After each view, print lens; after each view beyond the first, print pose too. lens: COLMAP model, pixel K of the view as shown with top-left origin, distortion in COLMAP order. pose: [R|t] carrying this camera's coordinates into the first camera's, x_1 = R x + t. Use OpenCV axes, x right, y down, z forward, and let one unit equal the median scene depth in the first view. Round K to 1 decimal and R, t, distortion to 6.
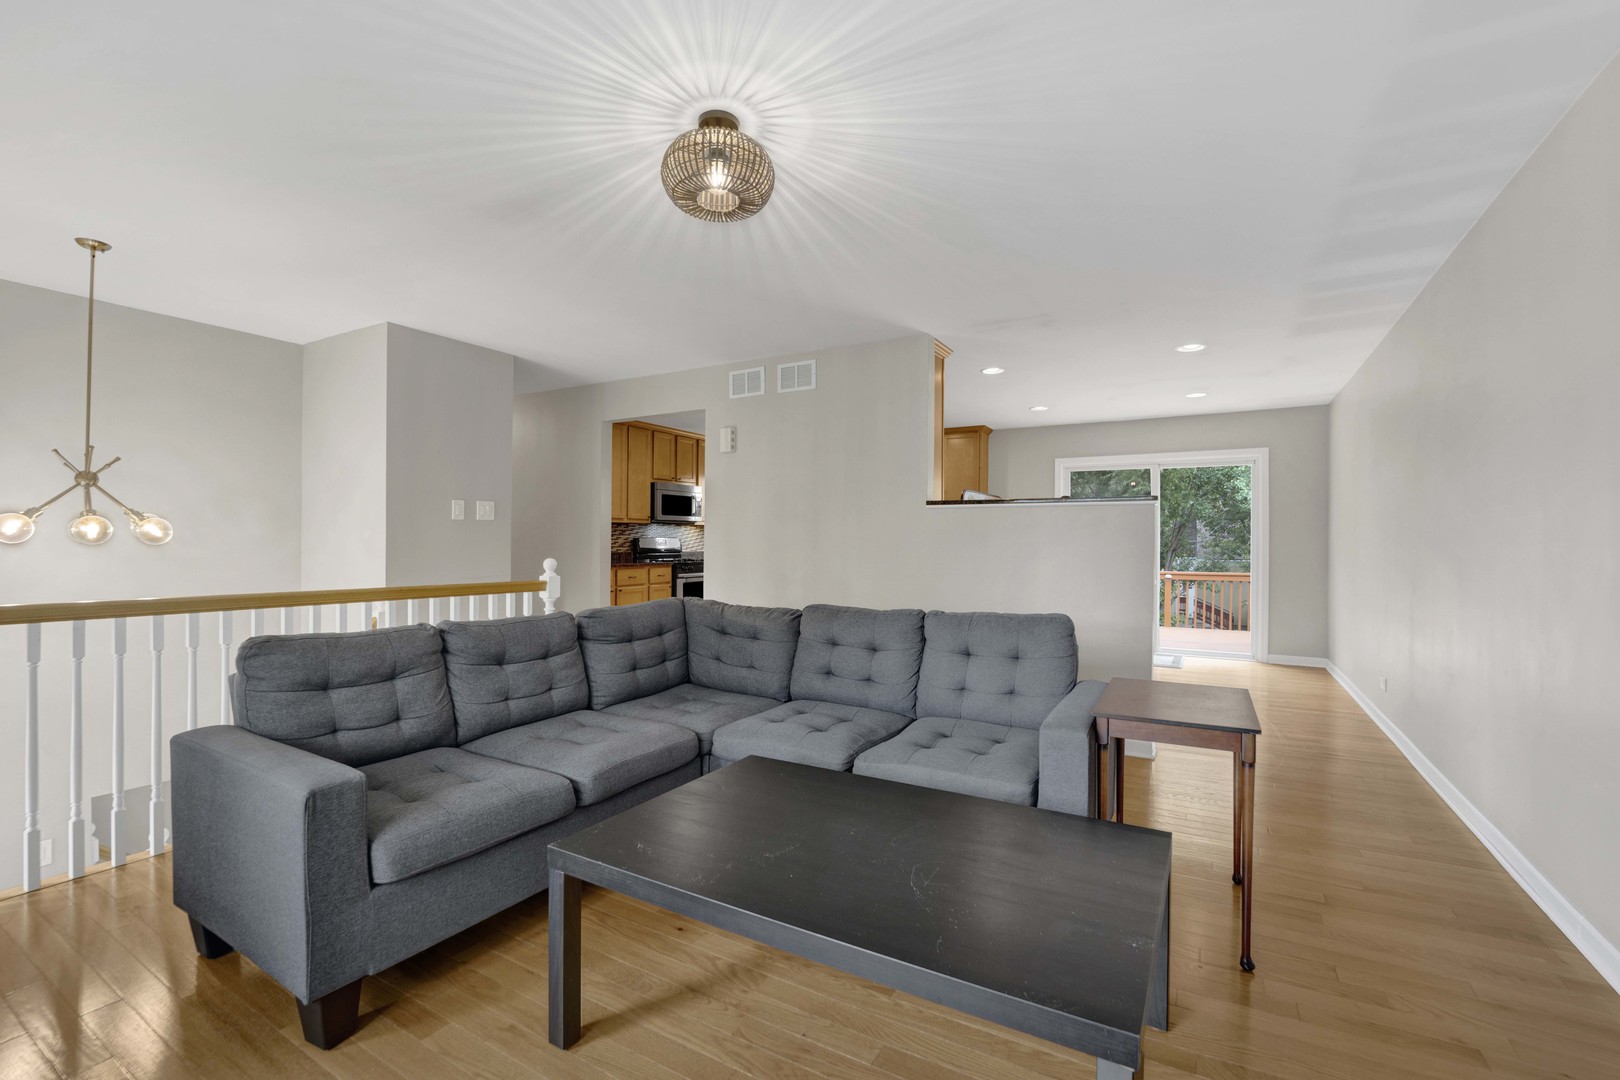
lens RADIAL K [[719.2, 0, 798.8], [0, 719.2, 543.0], [0, 0, 1]] dist [-0.035286, 0.001302]
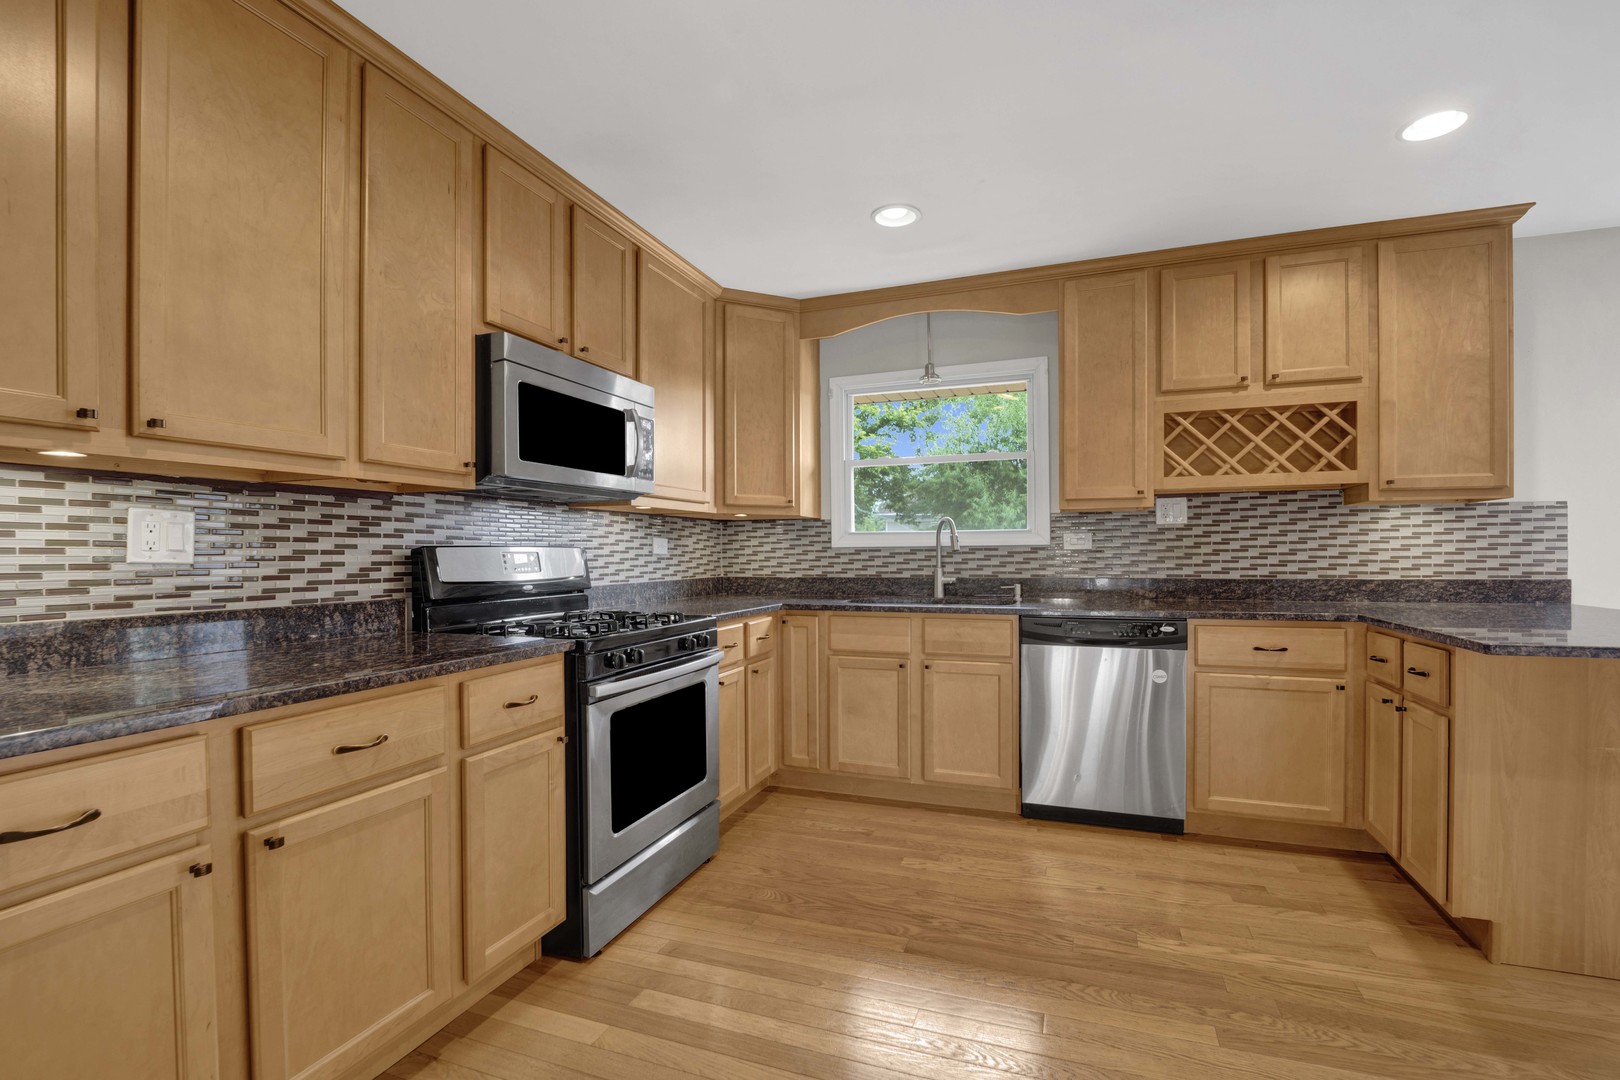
lens RADIAL K [[696.4, 0, 821.9], [0, 696.4, 553.9], [0, 0, 1]] dist [-0.025085, -0.001707]
pose [[0.979481, -0.015035, 0.200976, -0.138896], [0.015425, 0.999881, -0.000377, -0.001915], [-0.200947, 0.003470, 0.979596, 0.755508]]
